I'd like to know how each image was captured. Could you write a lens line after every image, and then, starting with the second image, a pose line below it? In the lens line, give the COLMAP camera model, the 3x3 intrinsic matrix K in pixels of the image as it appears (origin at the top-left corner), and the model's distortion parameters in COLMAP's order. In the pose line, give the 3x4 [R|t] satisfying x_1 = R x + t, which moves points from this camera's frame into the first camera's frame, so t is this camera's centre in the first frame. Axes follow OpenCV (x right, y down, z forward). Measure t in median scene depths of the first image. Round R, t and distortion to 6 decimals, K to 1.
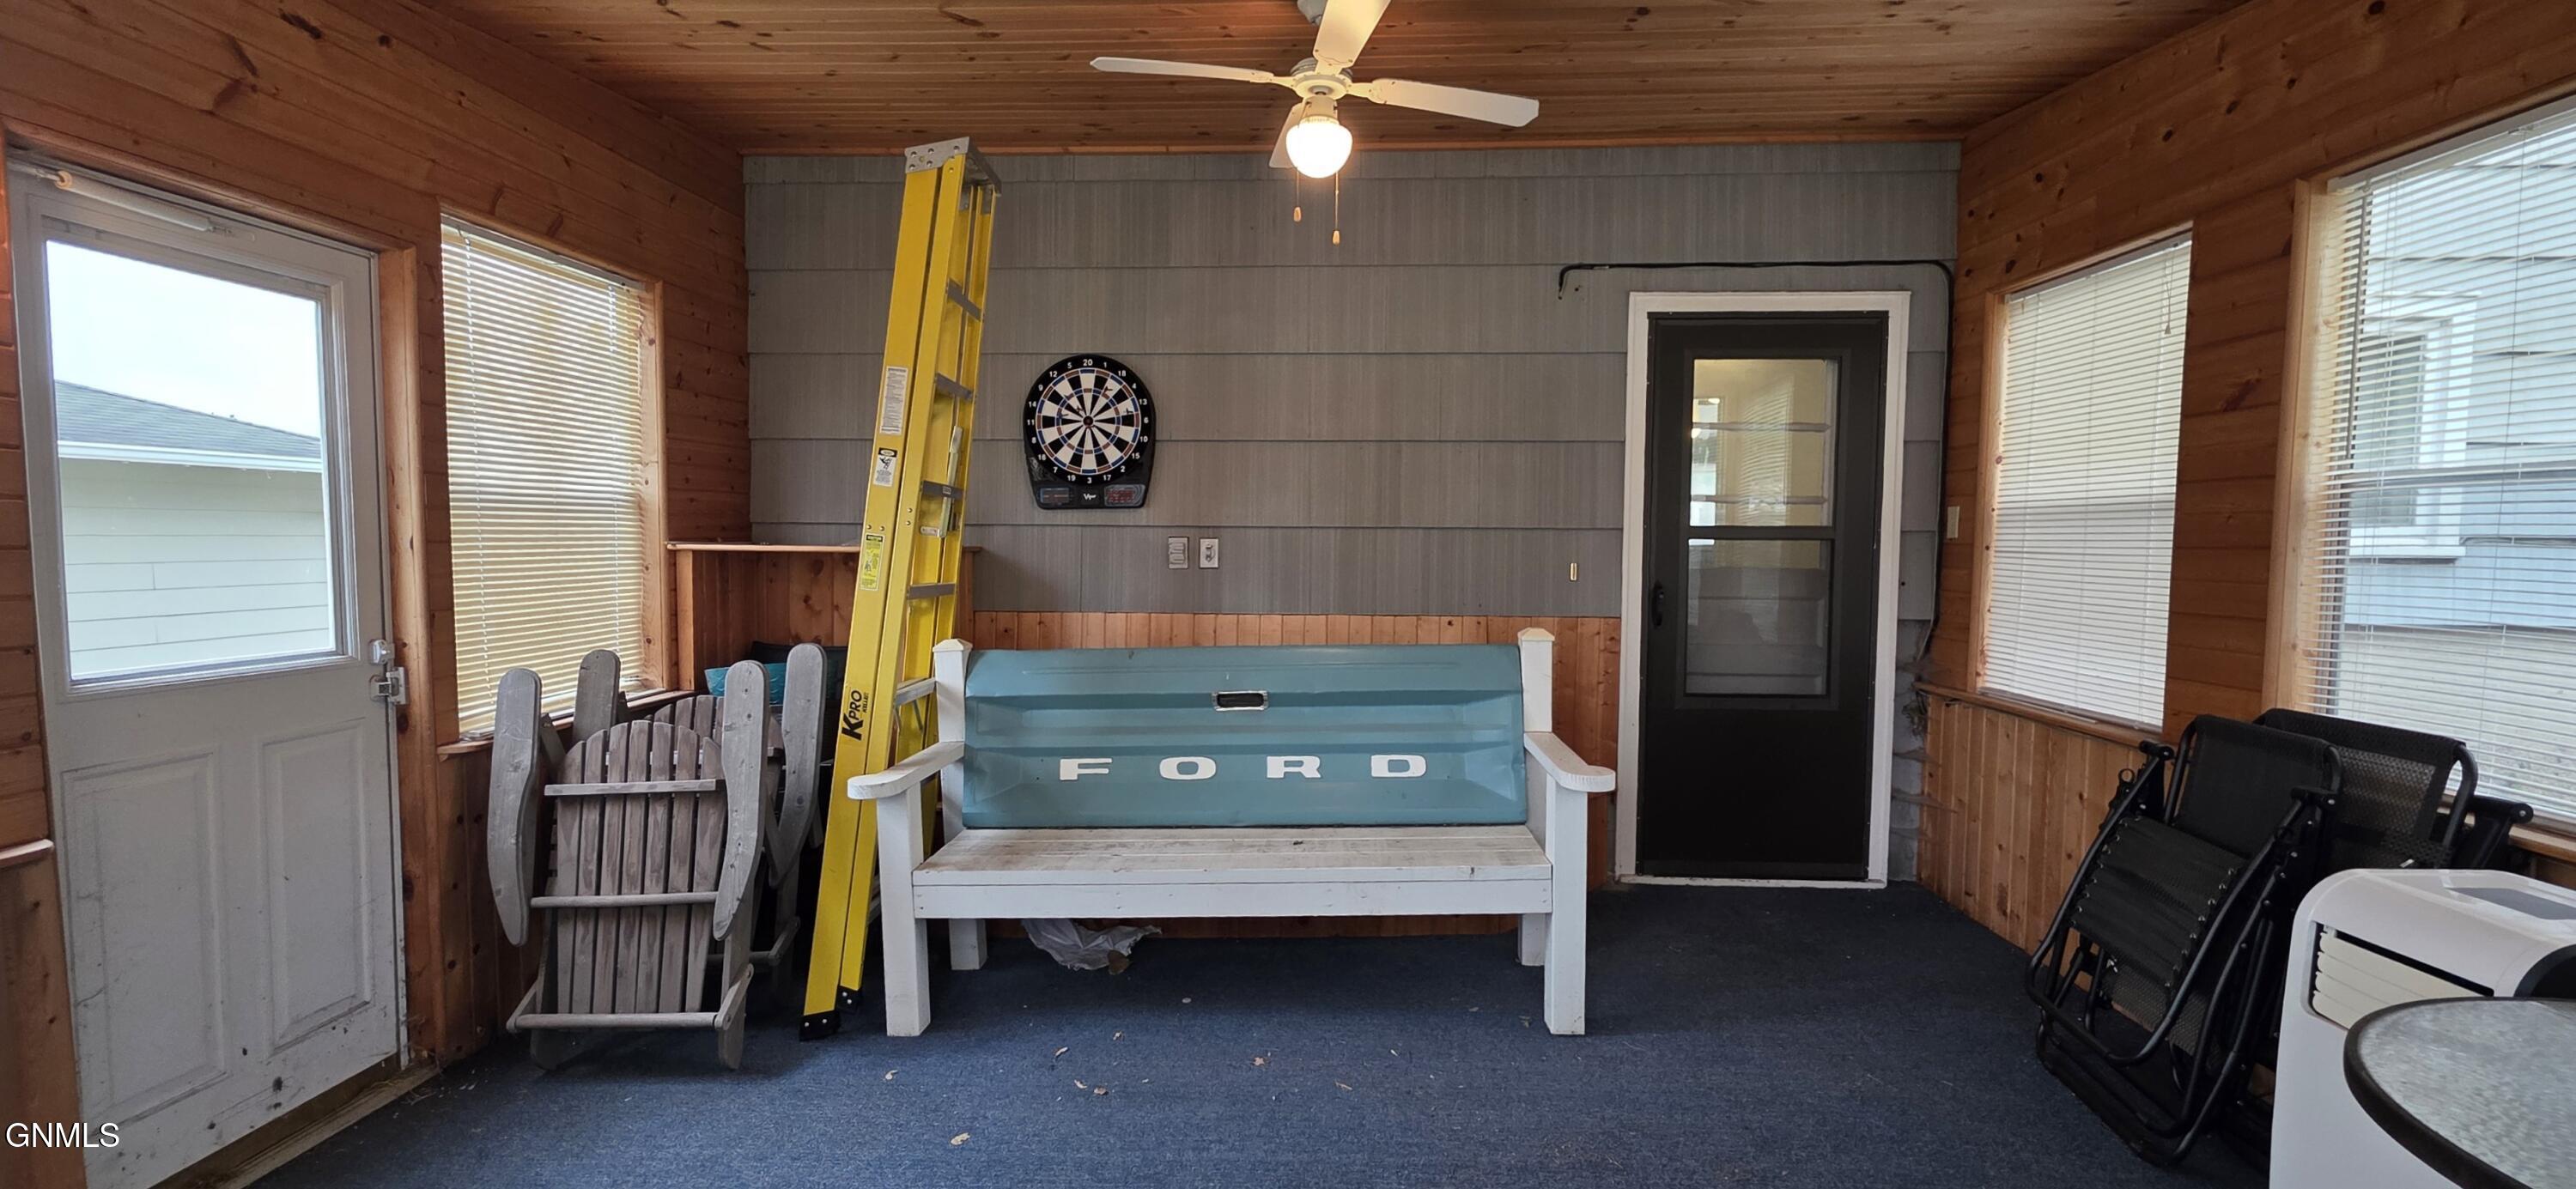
lens RADIAL K [[1091.2, 0, 1300.7], [0, 1091.2, 596.2], [0, 0, 1]] dist [-0.000107, -0.000118]
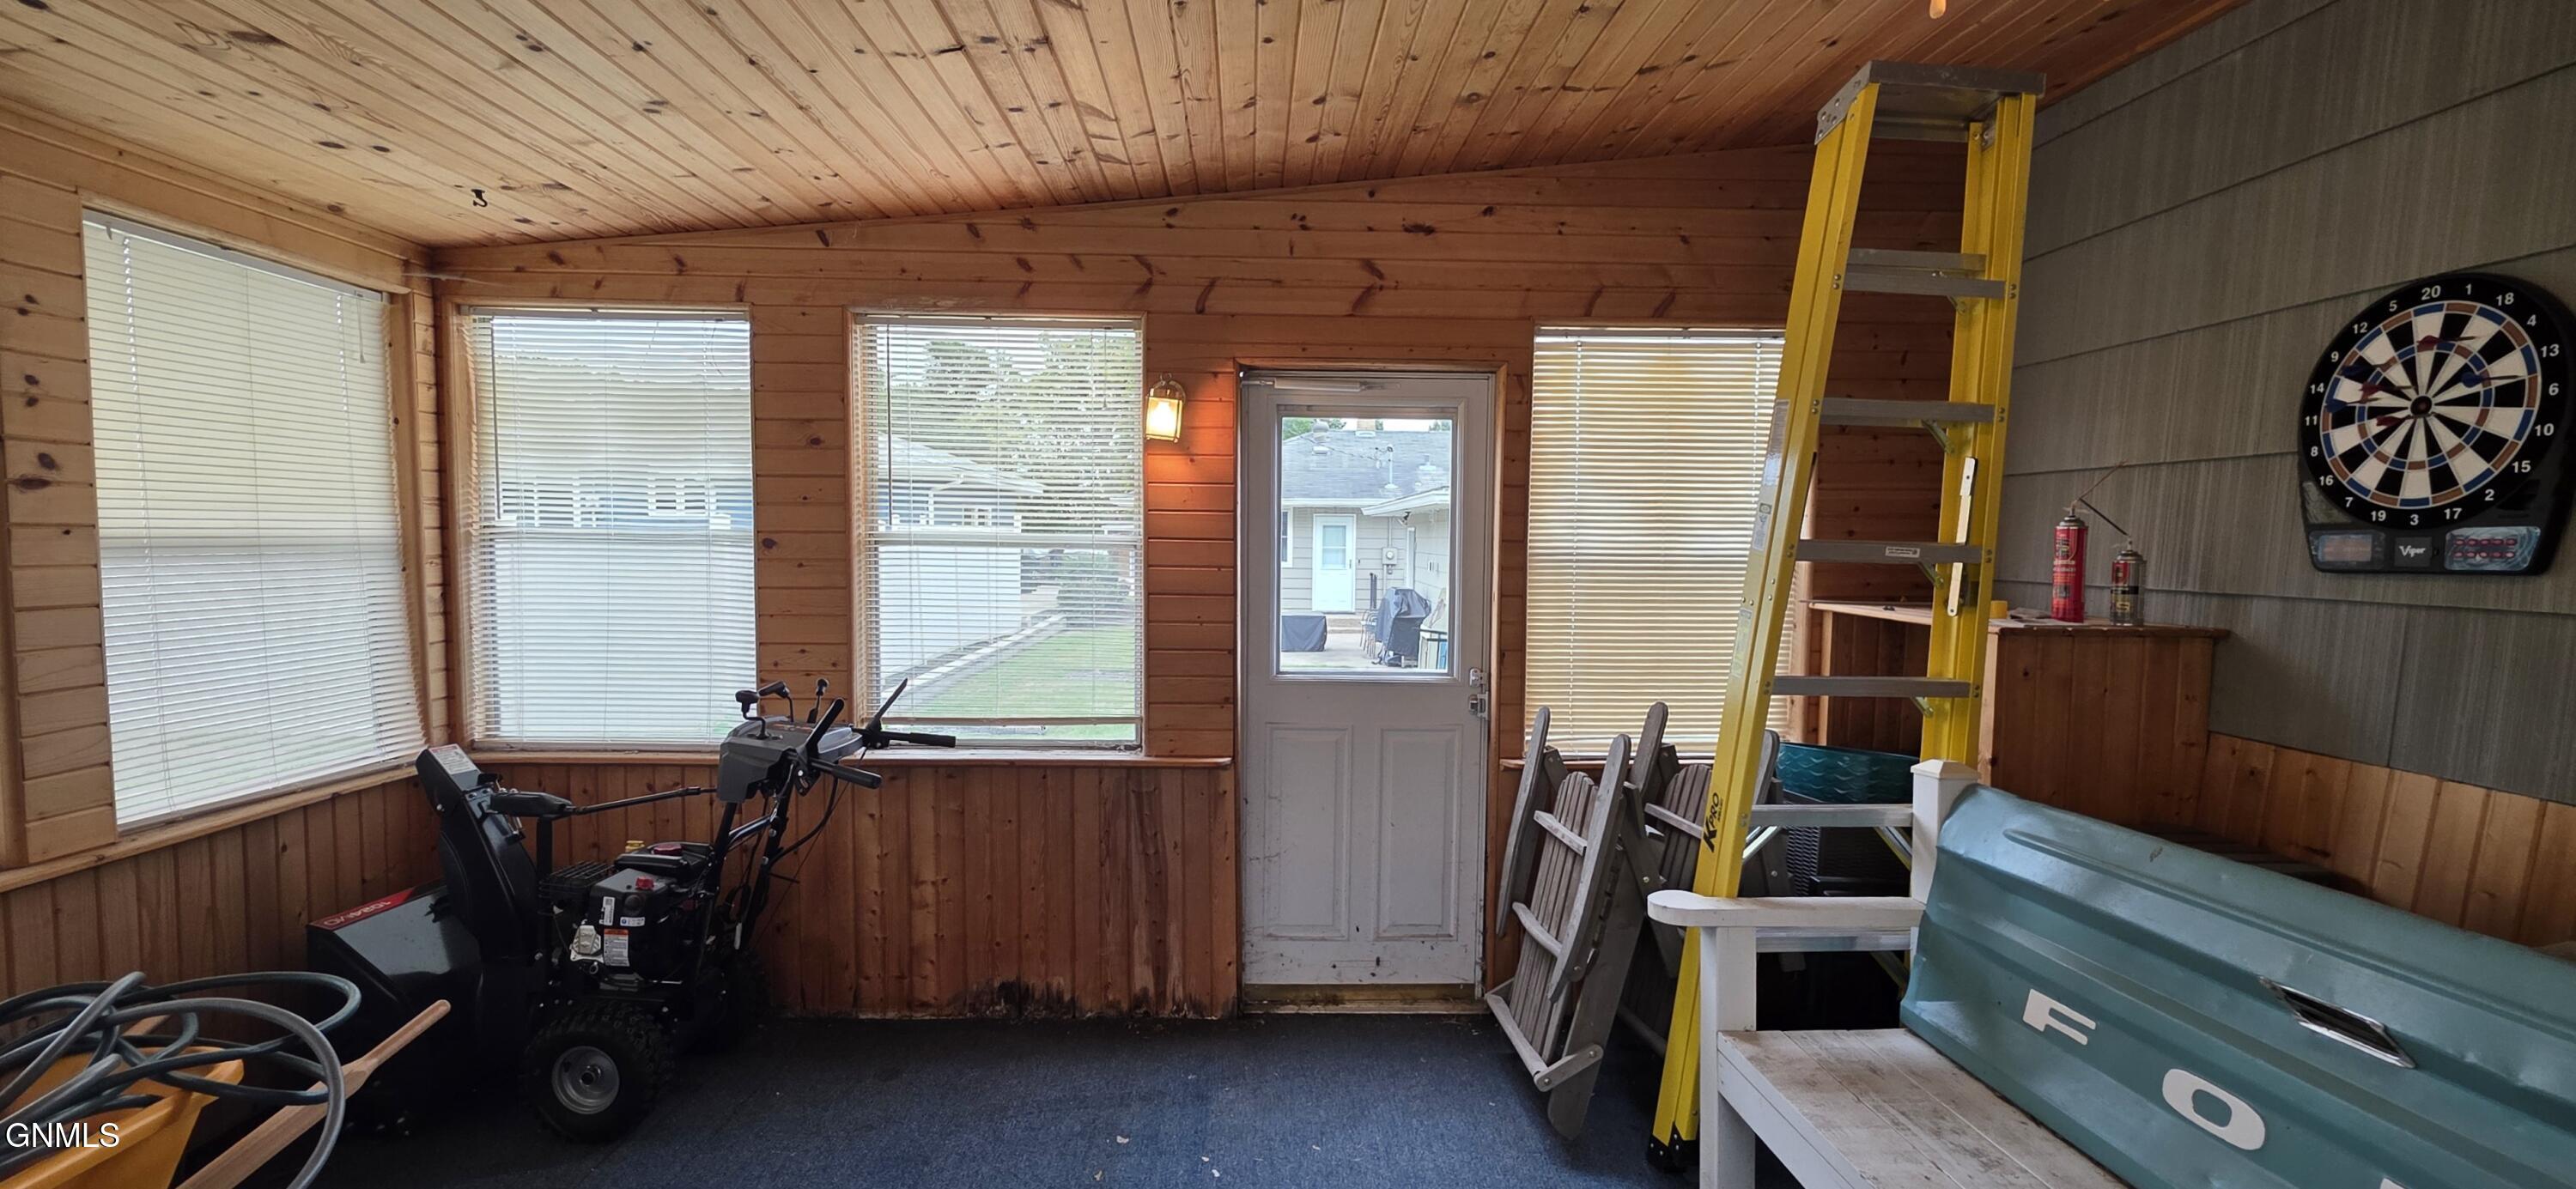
lens RADIAL K [[1091.2, 0, 1300.7], [0, 1091.2, 596.2], [0, 0, 1]] dist [-0.000107, -0.000118]
pose [[0.080736, 0.049259, -0.995518, 0.284862], [-0.065679, 0.996870, 0.043999, -0.057972], [0.994569, 0.061832, 0.083718, 0.431003]]
